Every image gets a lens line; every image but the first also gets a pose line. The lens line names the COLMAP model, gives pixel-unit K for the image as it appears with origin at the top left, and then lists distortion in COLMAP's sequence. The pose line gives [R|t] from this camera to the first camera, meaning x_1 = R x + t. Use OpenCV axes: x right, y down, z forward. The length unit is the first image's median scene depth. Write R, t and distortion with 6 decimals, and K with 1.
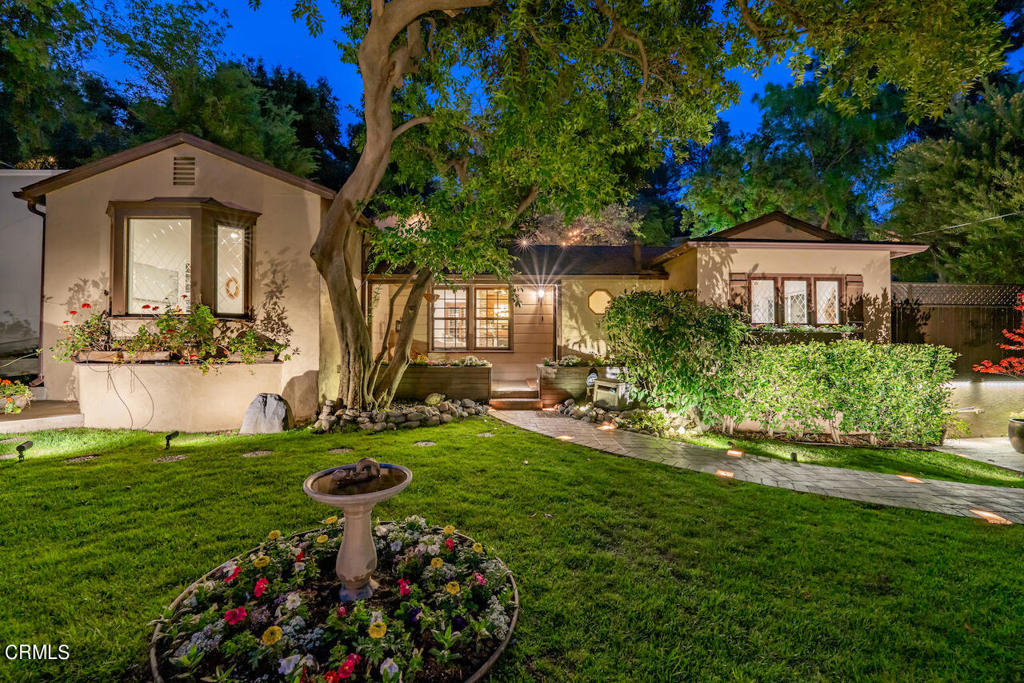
lens RADIAL K [[411.4, 0, 510.8], [0, 411.4, 342.4], [0, 0, 1]] dist [-0.013068, 0.000085]
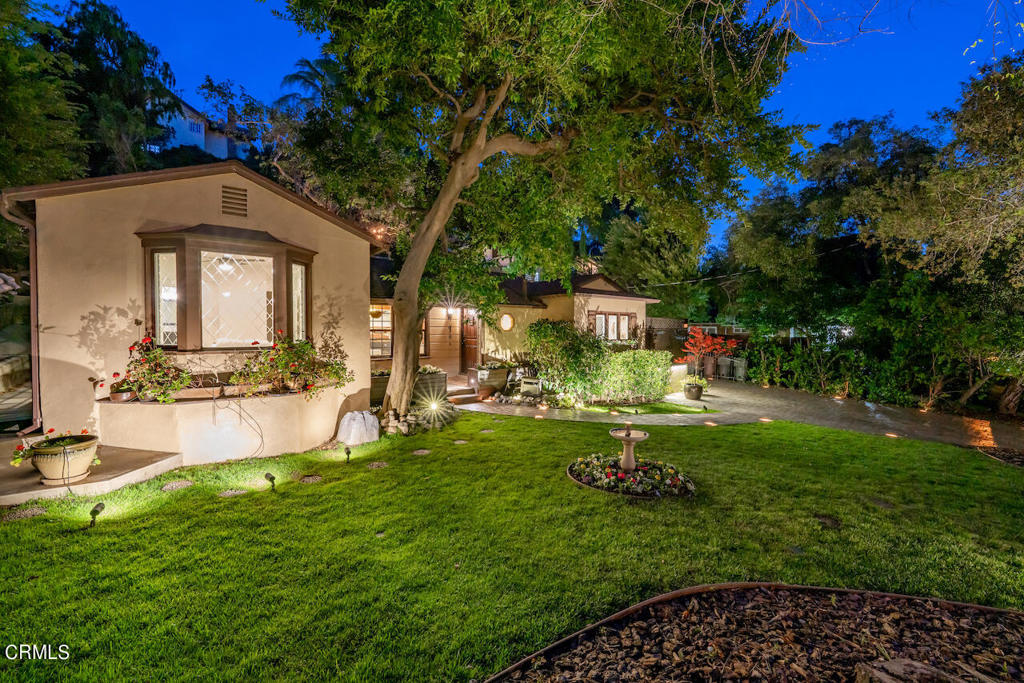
lens RADIAL K [[411.4, 0, 510.8], [0, 411.4, 342.4], [0, 0, 1]] dist [-0.013068, 0.000085]
pose [[0.806242, -0.017270, 0.591333, -0.795557], [-0.008601, 0.999126, 0.040906, -0.112071], [-0.591523, -0.038067, 0.805389, -0.207837]]
